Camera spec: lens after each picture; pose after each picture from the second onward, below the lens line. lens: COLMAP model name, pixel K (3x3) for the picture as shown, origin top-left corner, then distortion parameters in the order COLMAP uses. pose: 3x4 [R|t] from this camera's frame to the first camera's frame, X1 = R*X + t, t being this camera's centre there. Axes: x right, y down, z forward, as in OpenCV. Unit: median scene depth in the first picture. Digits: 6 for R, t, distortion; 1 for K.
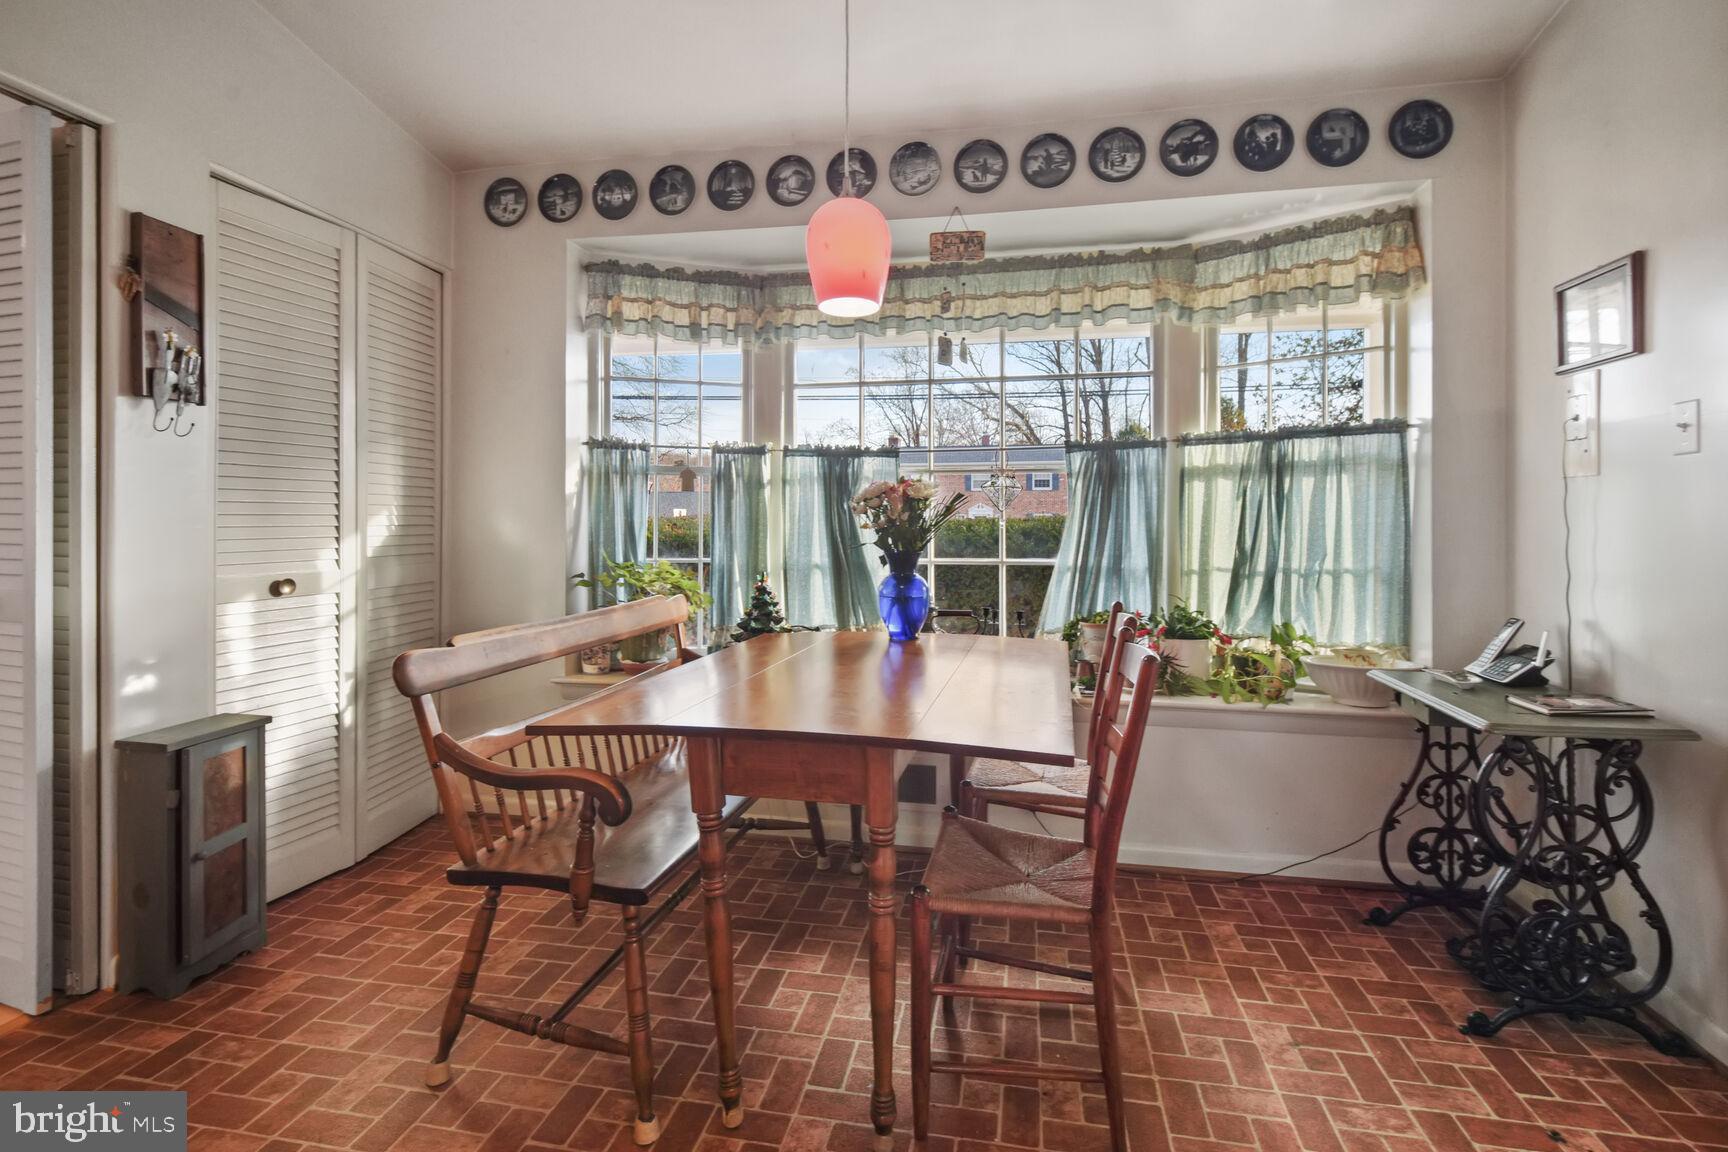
lens RADIAL K [[792.0, 0, 870.7], [0, 792.0, 530.8], [0, 0, 1]] dist [0.020645, -0.013645]
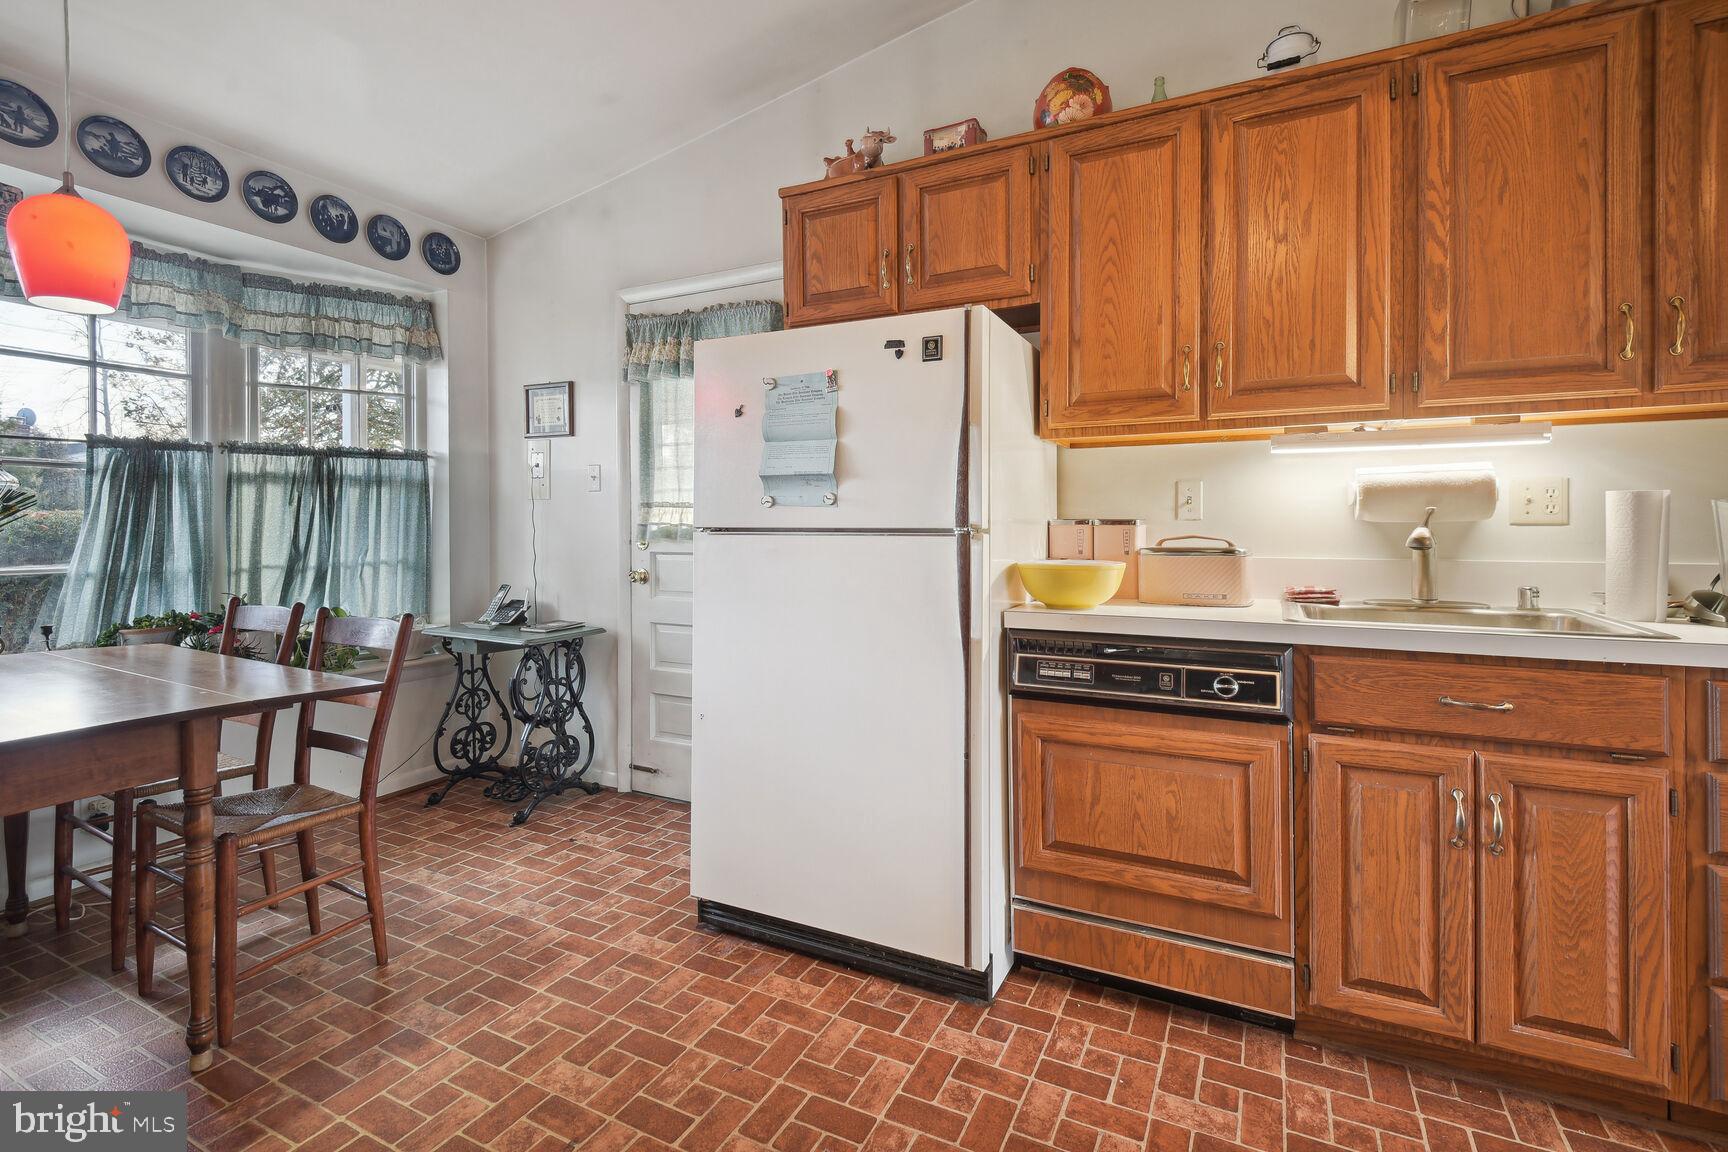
lens RADIAL K [[792.0, 0, 870.7], [0, 792.0, 530.8], [0, 0, 1]] dist [0.020645, -0.013645]
pose [[0.285565, -0.004160, 0.958350, -0.446639], [0.005477, 0.999981, 0.002709, -0.000315], [-0.958344, 0.004475, 0.285583, -0.146793]]
